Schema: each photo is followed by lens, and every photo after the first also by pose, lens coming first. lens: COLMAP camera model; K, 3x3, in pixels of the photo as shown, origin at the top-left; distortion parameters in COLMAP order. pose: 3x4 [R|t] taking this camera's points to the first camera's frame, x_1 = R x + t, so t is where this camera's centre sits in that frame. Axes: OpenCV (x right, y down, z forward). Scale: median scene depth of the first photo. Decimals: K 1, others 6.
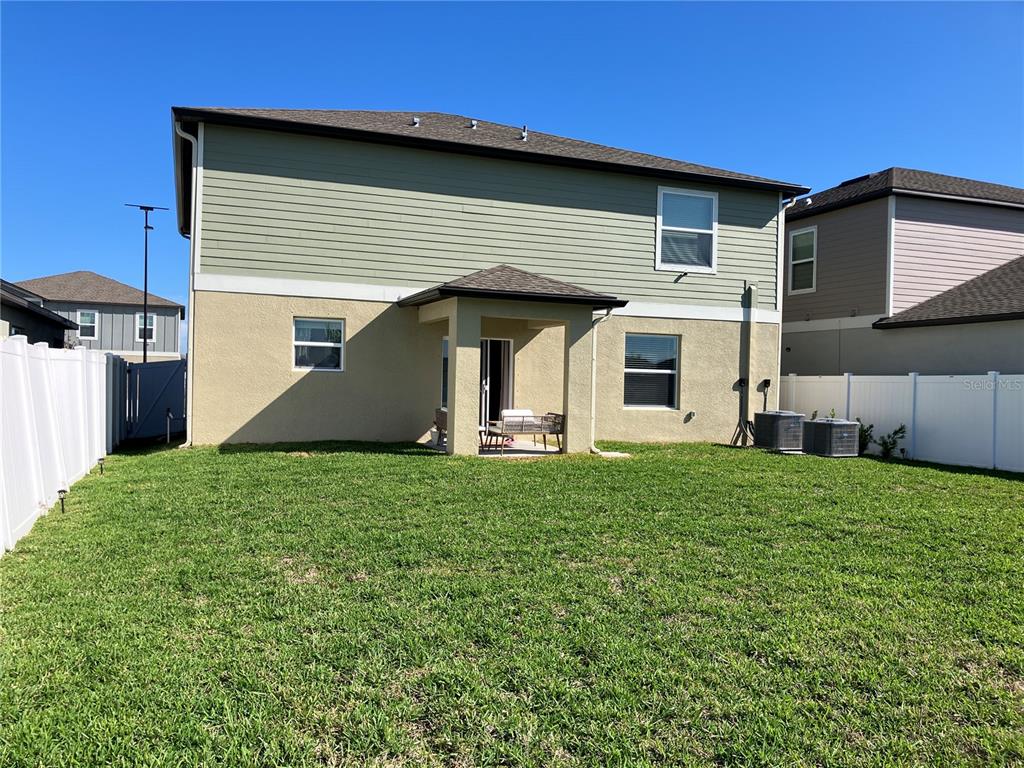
lens RADIAL K [[835.9, 0, 512.6], [0, 835.9, 384.7], [0, 0, 1]] dist [0.021480, -0.022875]
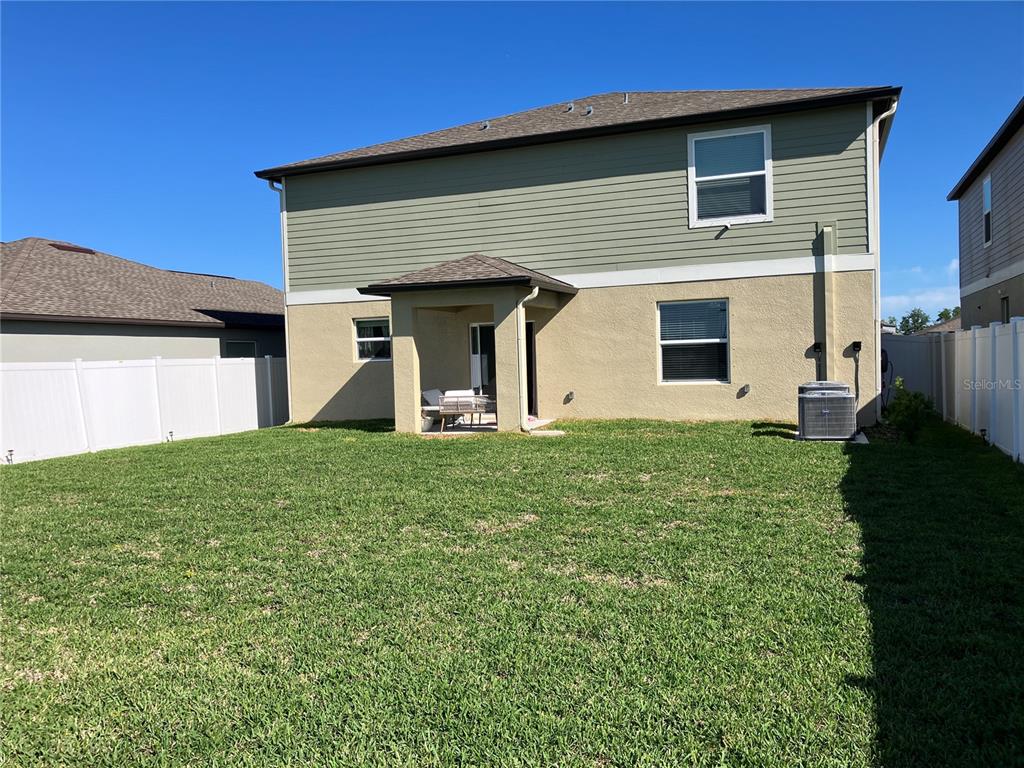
lens RADIAL K [[835.9, 0, 516.5], [0, 835.9, 386.8], [0, 0, 1]] dist [0.021480, -0.022875]
pose [[0.753687, -0.026728, -0.656690, 0.608571], [0.046122, 0.998860, 0.012280, 0.012486], [0.655613, -0.039543, 0.754061, 0.191879]]
